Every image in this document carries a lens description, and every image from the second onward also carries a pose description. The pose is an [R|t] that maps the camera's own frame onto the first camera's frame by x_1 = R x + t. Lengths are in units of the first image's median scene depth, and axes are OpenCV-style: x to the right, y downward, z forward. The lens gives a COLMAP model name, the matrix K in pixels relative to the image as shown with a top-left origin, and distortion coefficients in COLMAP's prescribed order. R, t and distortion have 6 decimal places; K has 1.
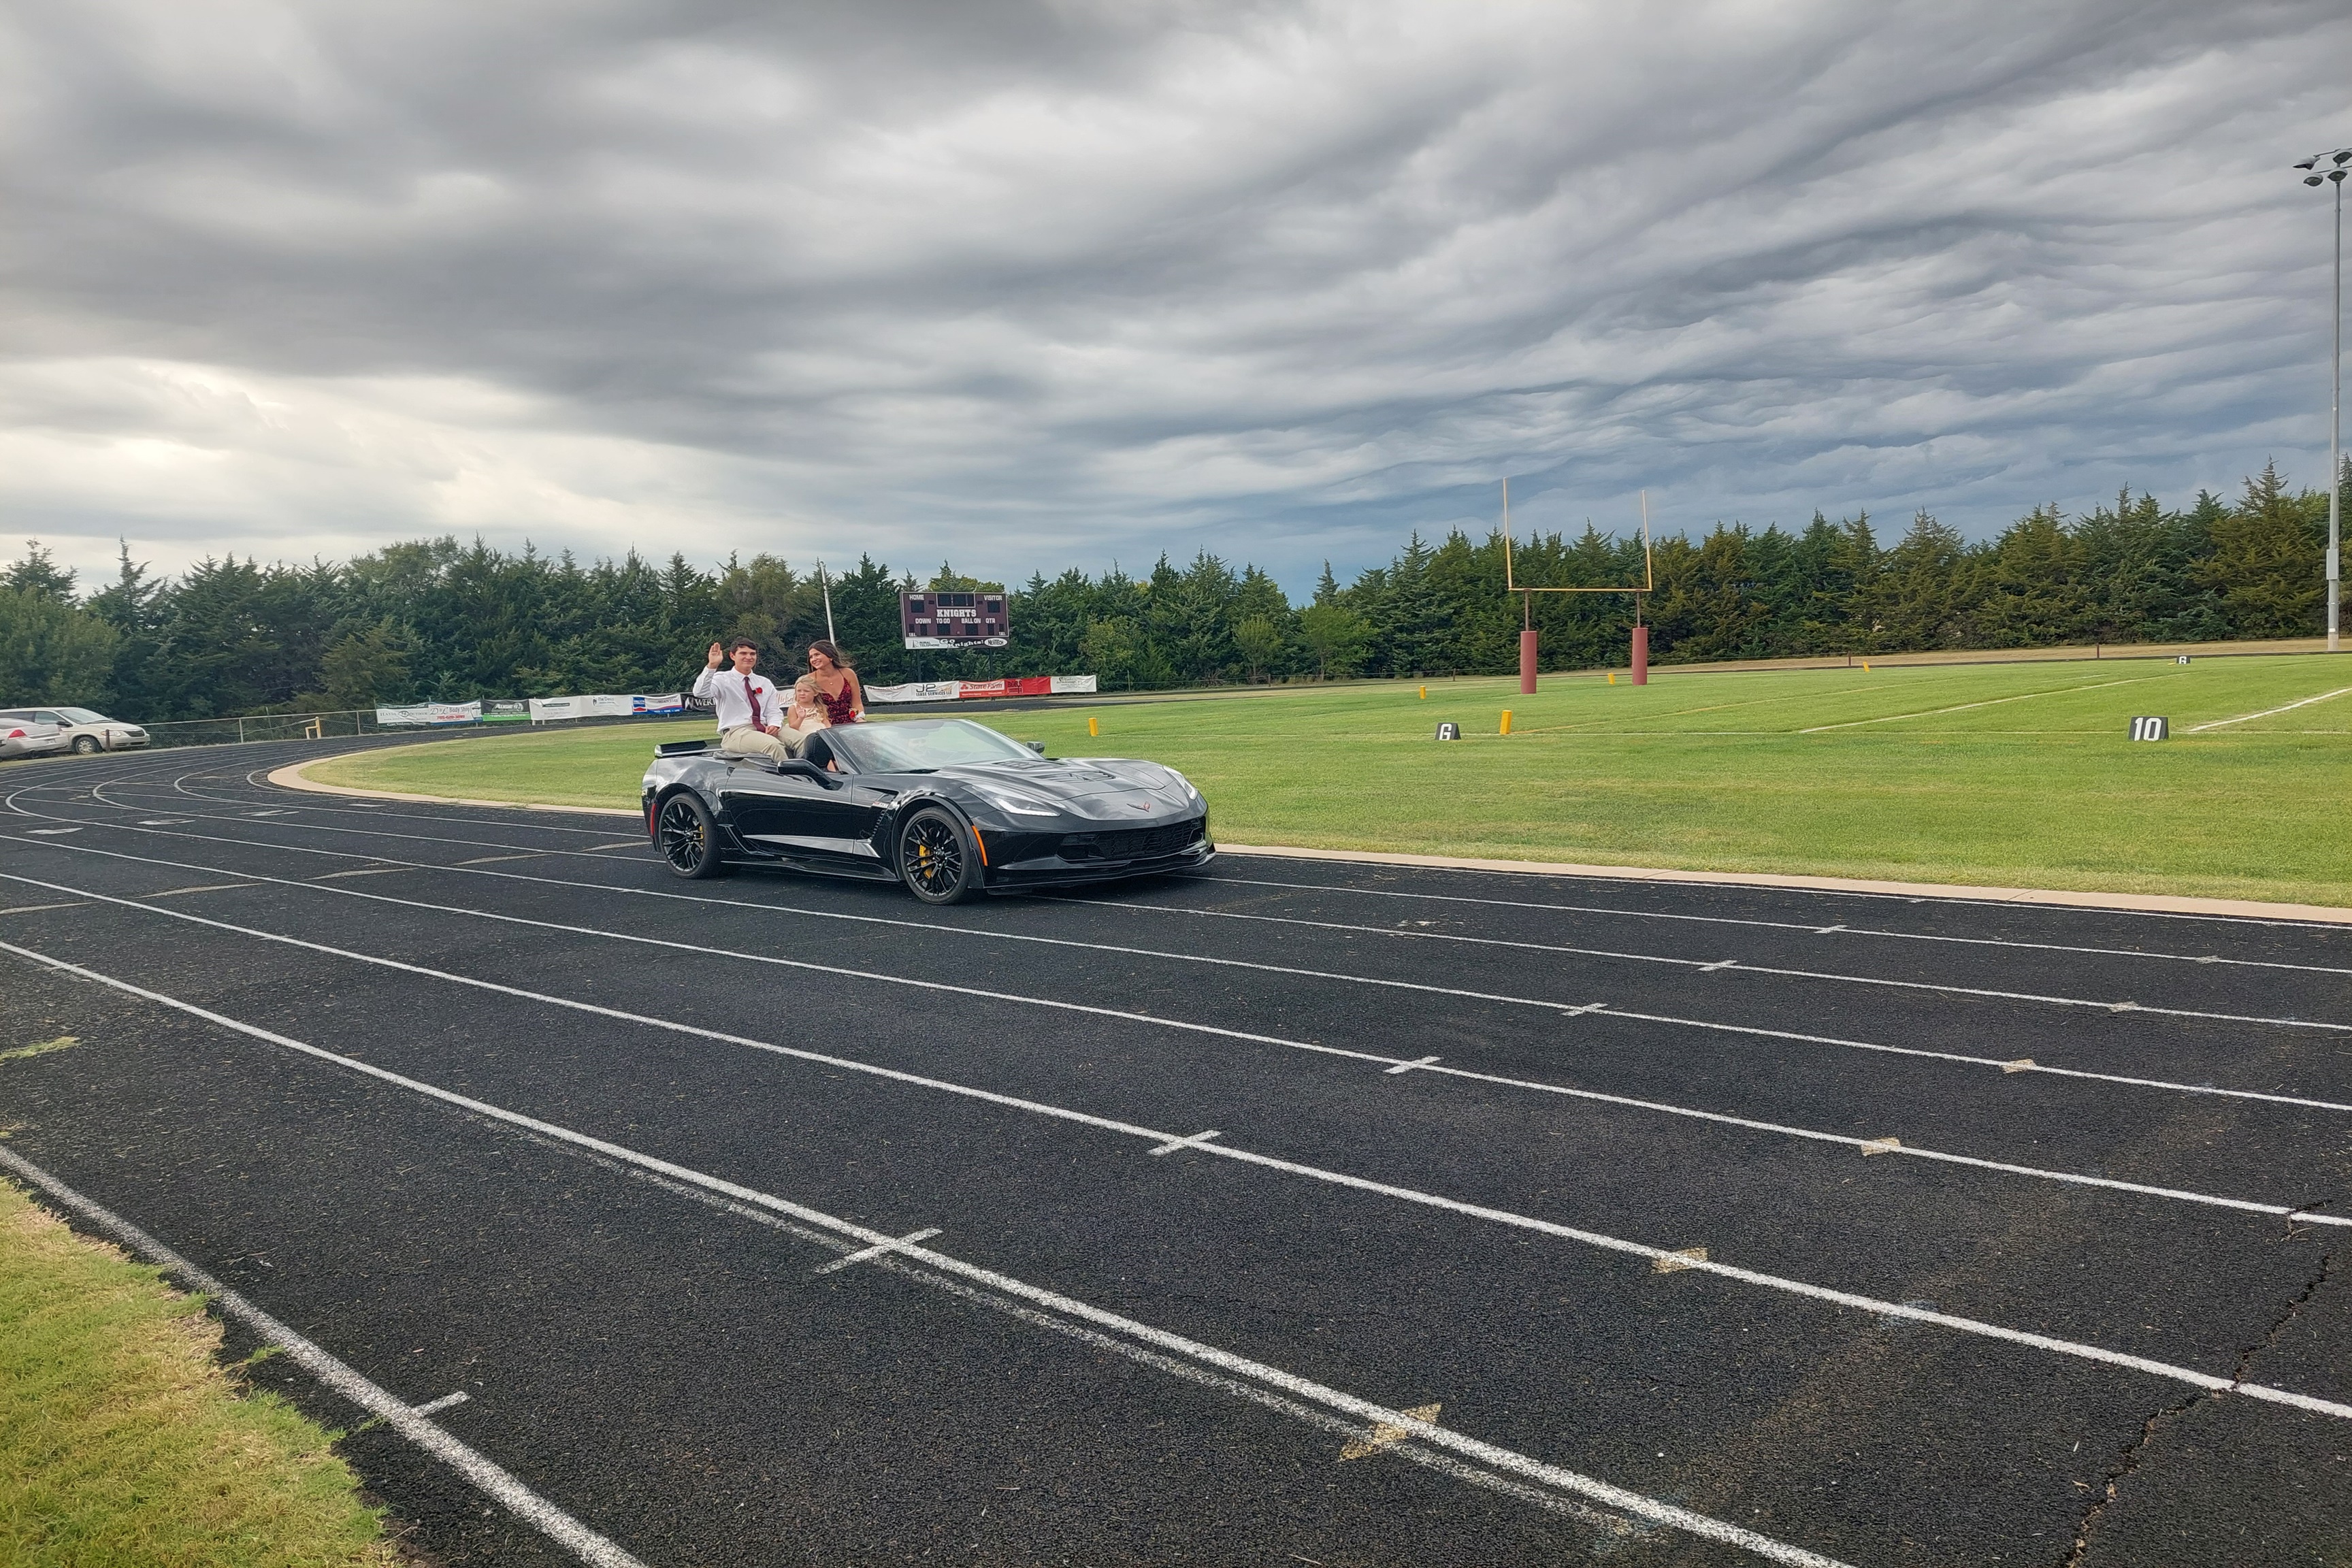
lens RADIAL K [[1666.5, 0, 1178.9], [0, 1666.5, 817.7], [0, 0, 1]] dist [0.058269, -0.071582]
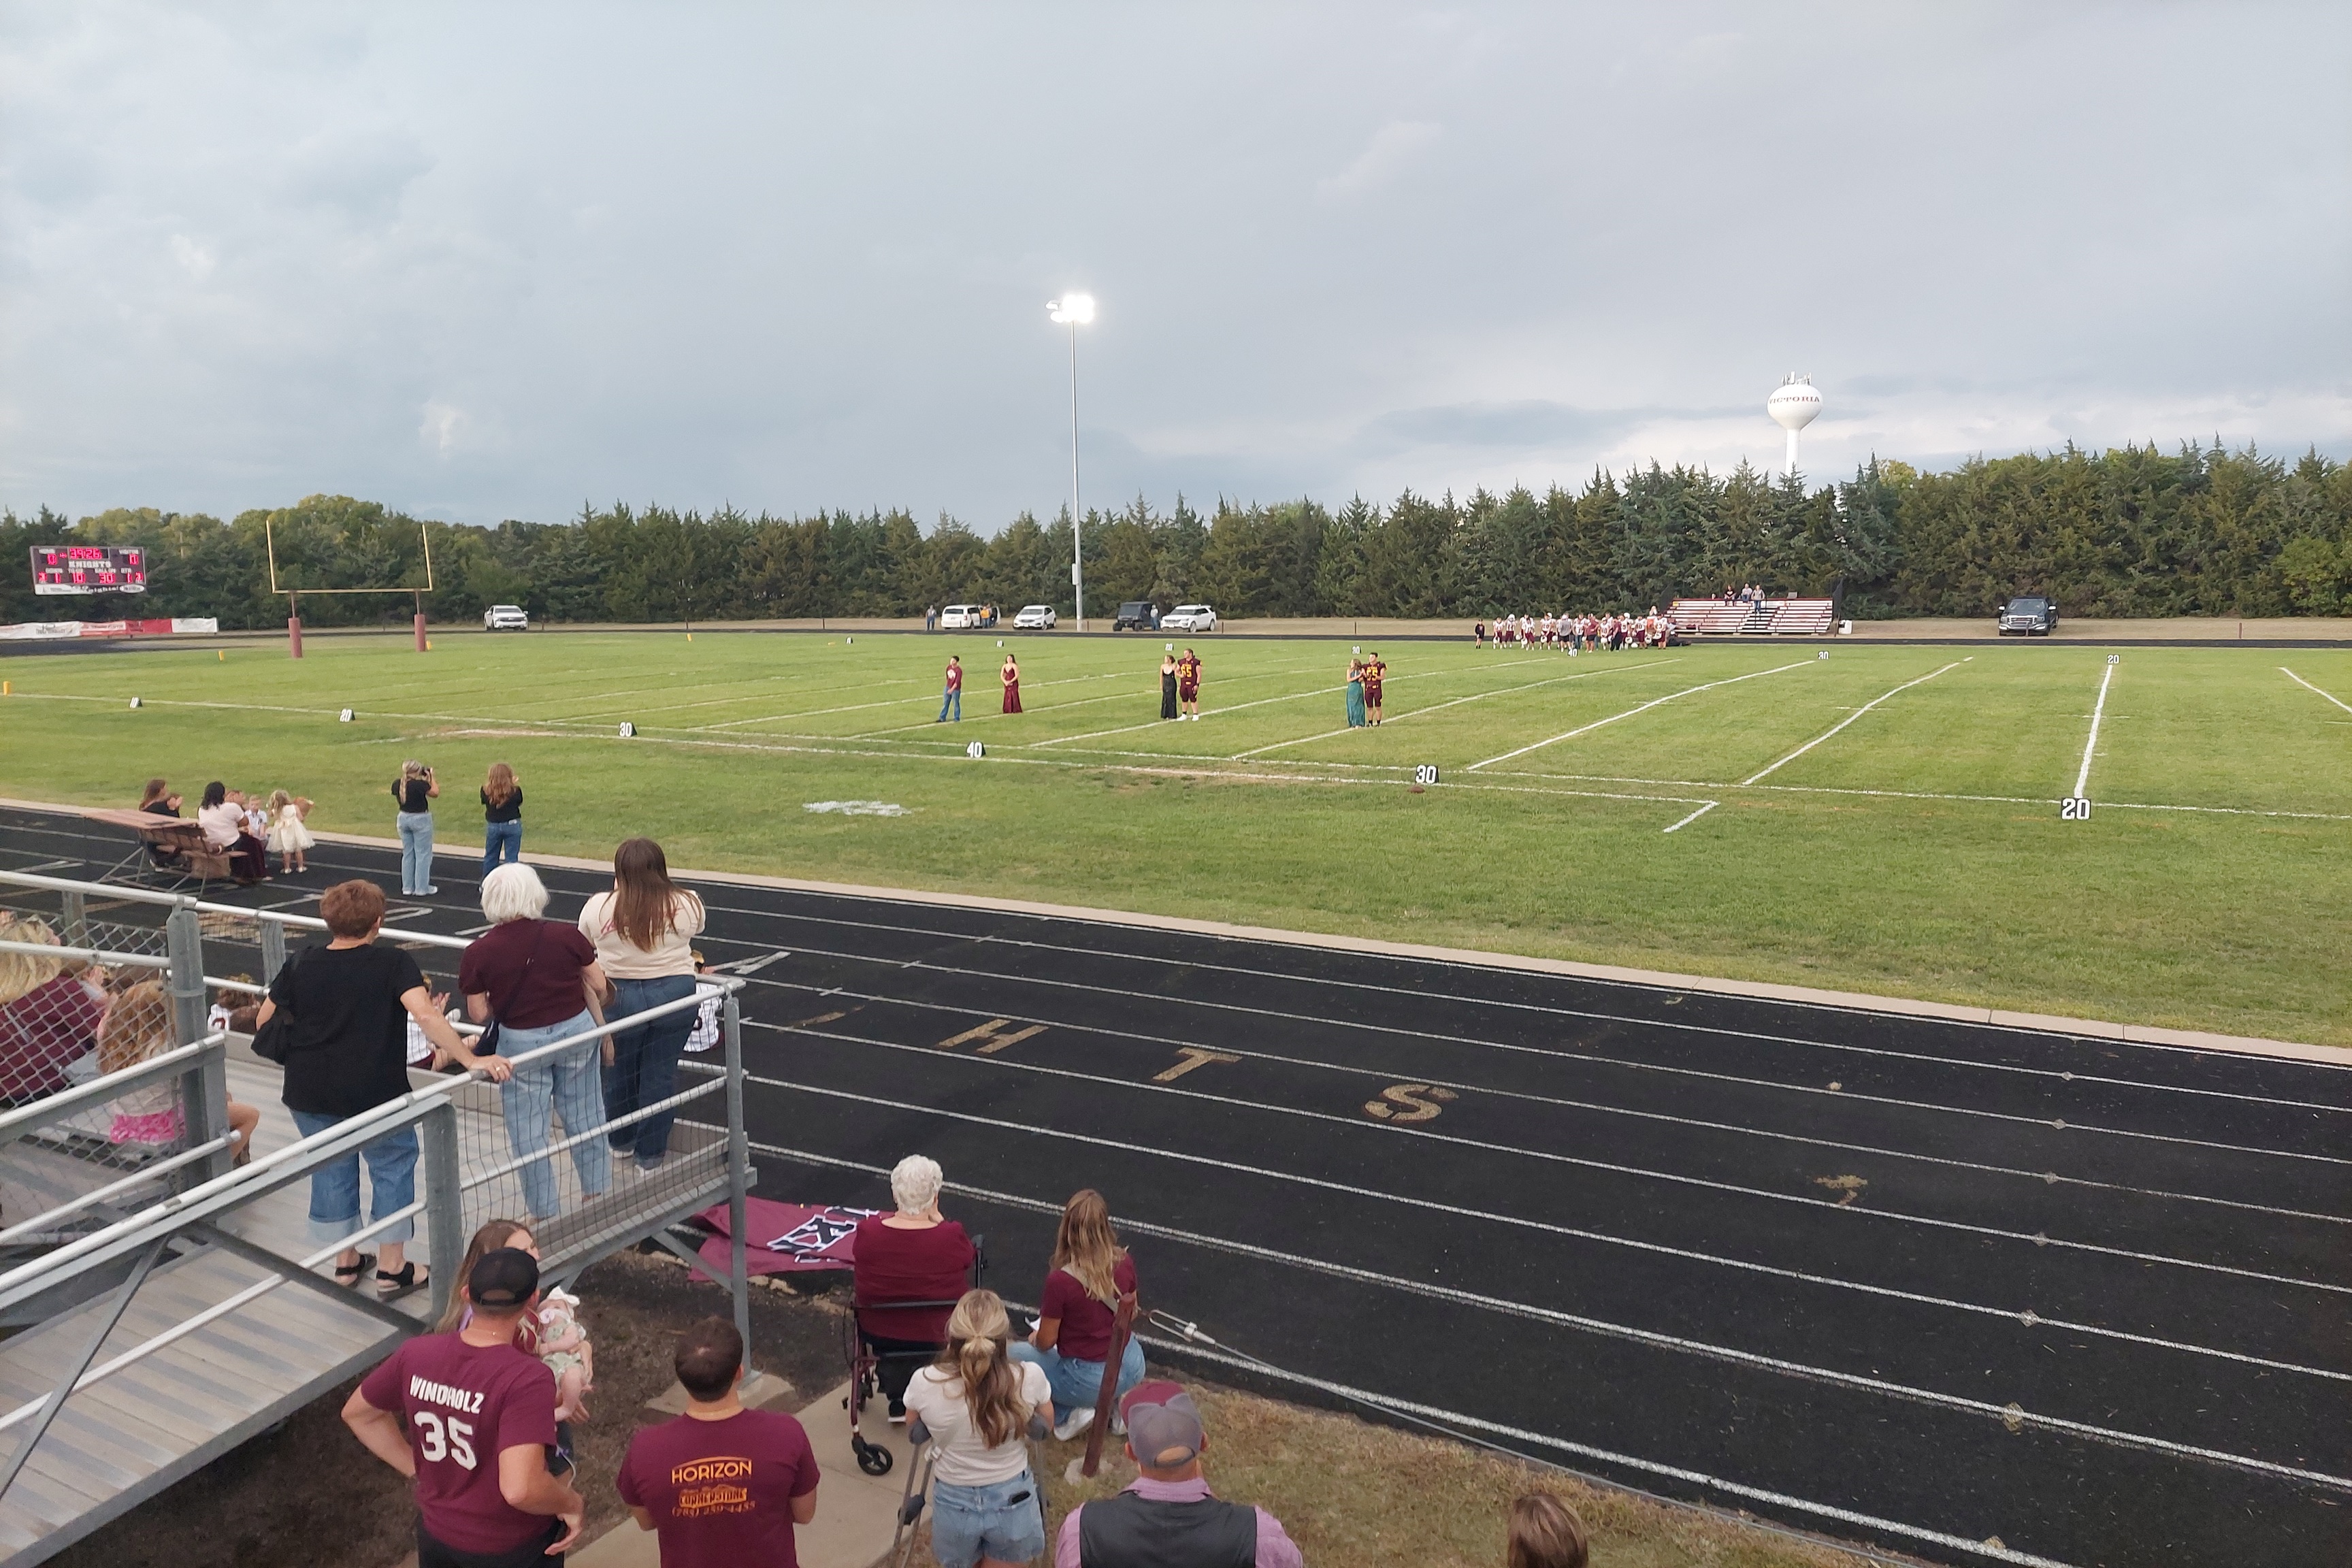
lens RADIAL K [[1666.5, 0, 1178.4], [0, 1666.5, 781.8], [0, 0, 1]] dist [0.058269, -0.071582]
pose [[0.974769, 0.004122, 0.223177, 0.323253], [-0.011458, 0.999435, 0.031583, -0.011321], [-0.222920, -0.033343, 0.974266, -0.329612]]
